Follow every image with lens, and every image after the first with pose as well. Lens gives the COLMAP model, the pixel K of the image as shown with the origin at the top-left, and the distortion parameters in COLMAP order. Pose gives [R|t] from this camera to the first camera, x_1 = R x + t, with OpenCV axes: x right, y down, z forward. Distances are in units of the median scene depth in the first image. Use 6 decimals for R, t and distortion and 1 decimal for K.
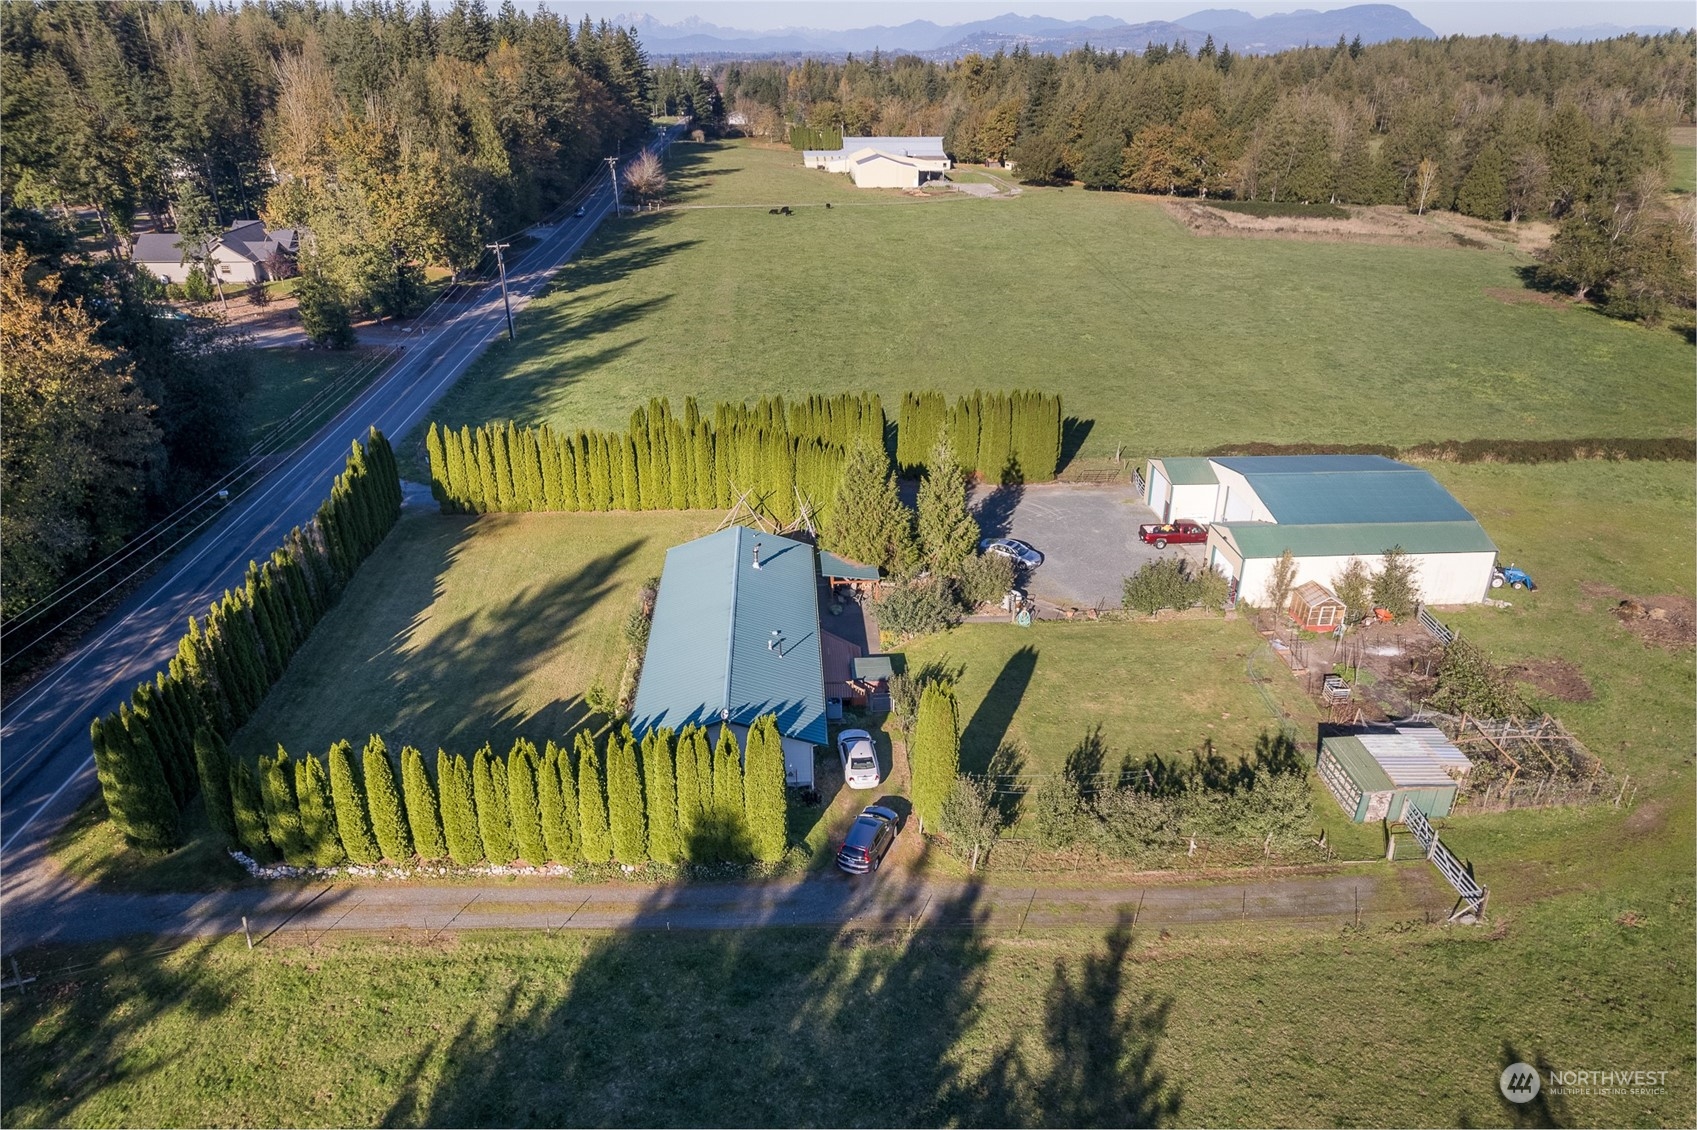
lens RADIAL K [[1085.1, 0, 856.3], [0, 1085.1, 561.1], [0, 0, 1]] dist [-0.076681, 0.083301]
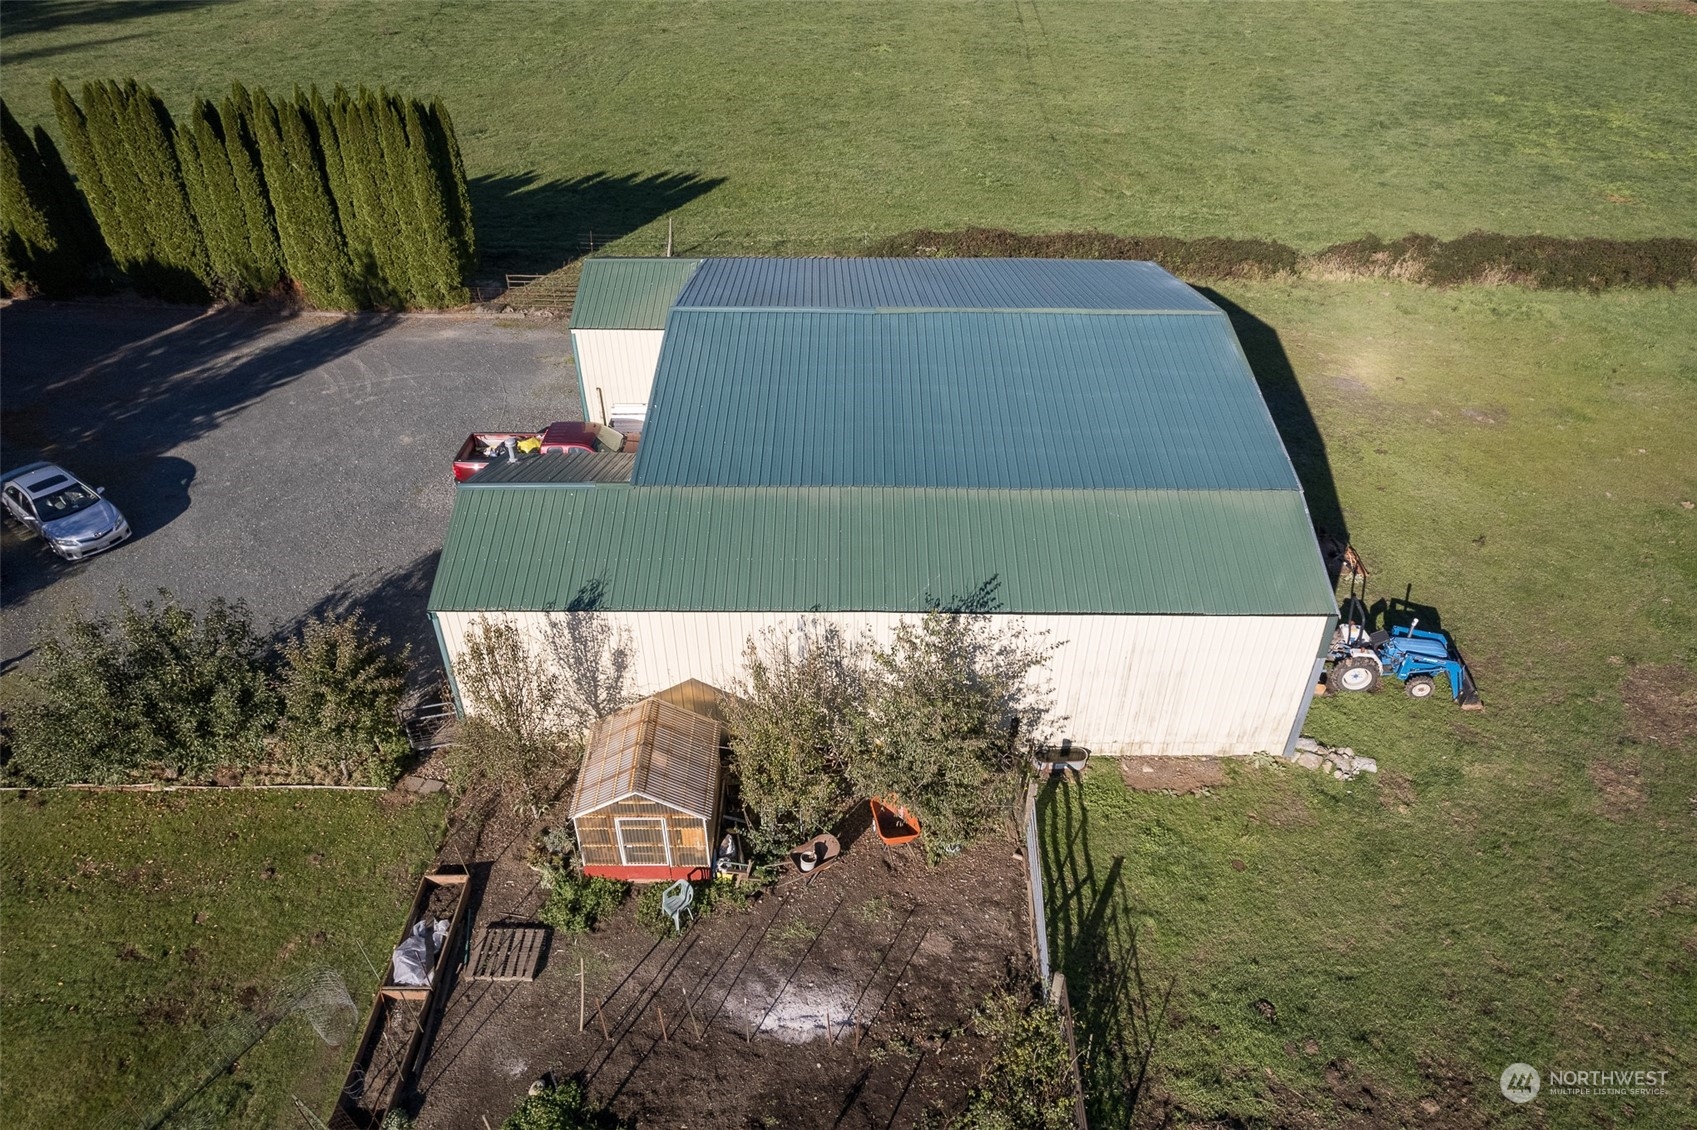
lens RADIAL K [[1085.1, 0, 856.3], [0, 1085.1, 561.1], [0, 0, 1]] dist [-0.076681, 0.083301]
pose [[0.997266, 0.042182, -0.060681, 0.353604], [-0.030272, 0.982221, 0.185270, -0.053204], [0.067418, -0.182927, 0.980812, 0.512065]]
